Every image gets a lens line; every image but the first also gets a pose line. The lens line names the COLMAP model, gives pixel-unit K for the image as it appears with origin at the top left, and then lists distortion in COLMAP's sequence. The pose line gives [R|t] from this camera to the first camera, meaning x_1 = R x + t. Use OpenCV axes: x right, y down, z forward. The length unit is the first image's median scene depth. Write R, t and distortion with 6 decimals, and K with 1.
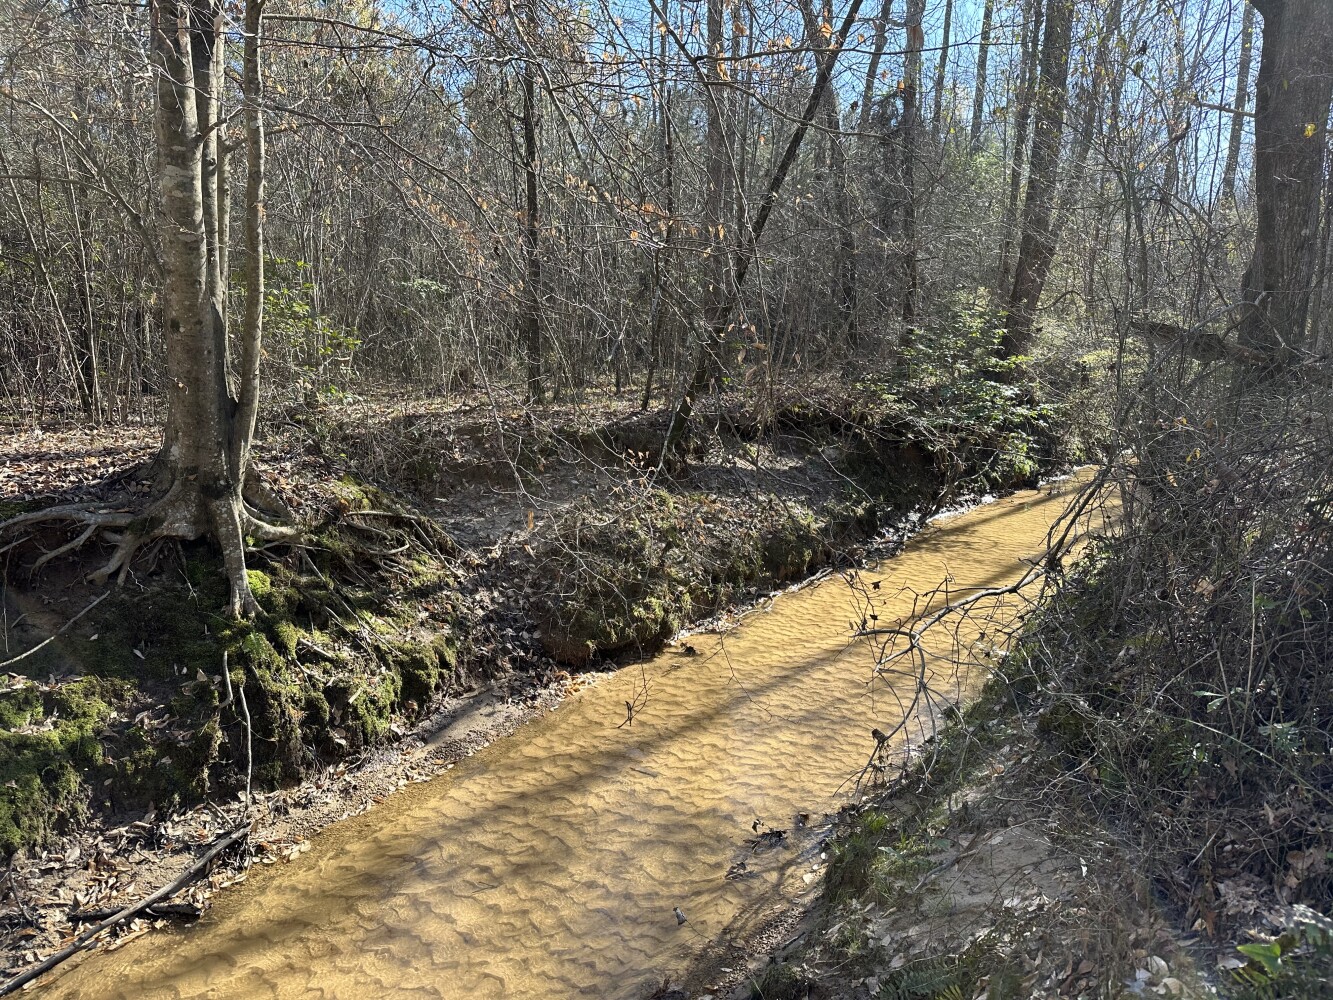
lens RADIAL K [[947.9, 0, 666.5], [0, 947.9, 500.0], [0, 0, 1]] dist [0.084282, -0.000597]
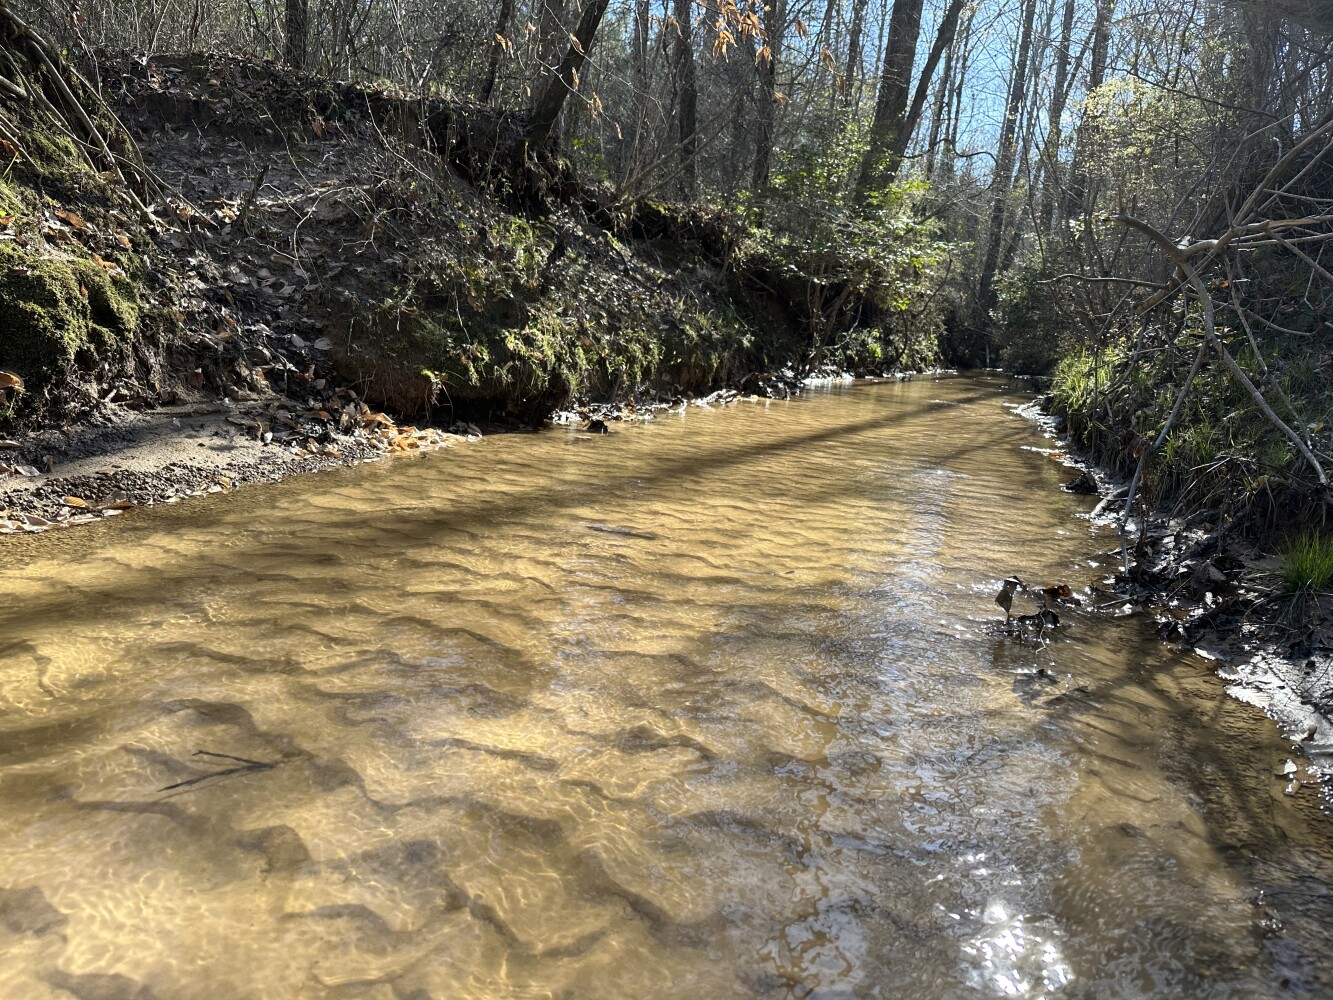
lens RADIAL K [[1020.1, 0, 666.5], [0, 1020.1, 500.0], [0, 0, 1]] dist [-0.002129, -0.004867]
pose [[0.971432, 0.018150, 0.236625, -0.094594], [-0.026794, 0.999084, 0.033363, 0.215631], [-0.235802, -0.038750, 0.971028, 0.484577]]
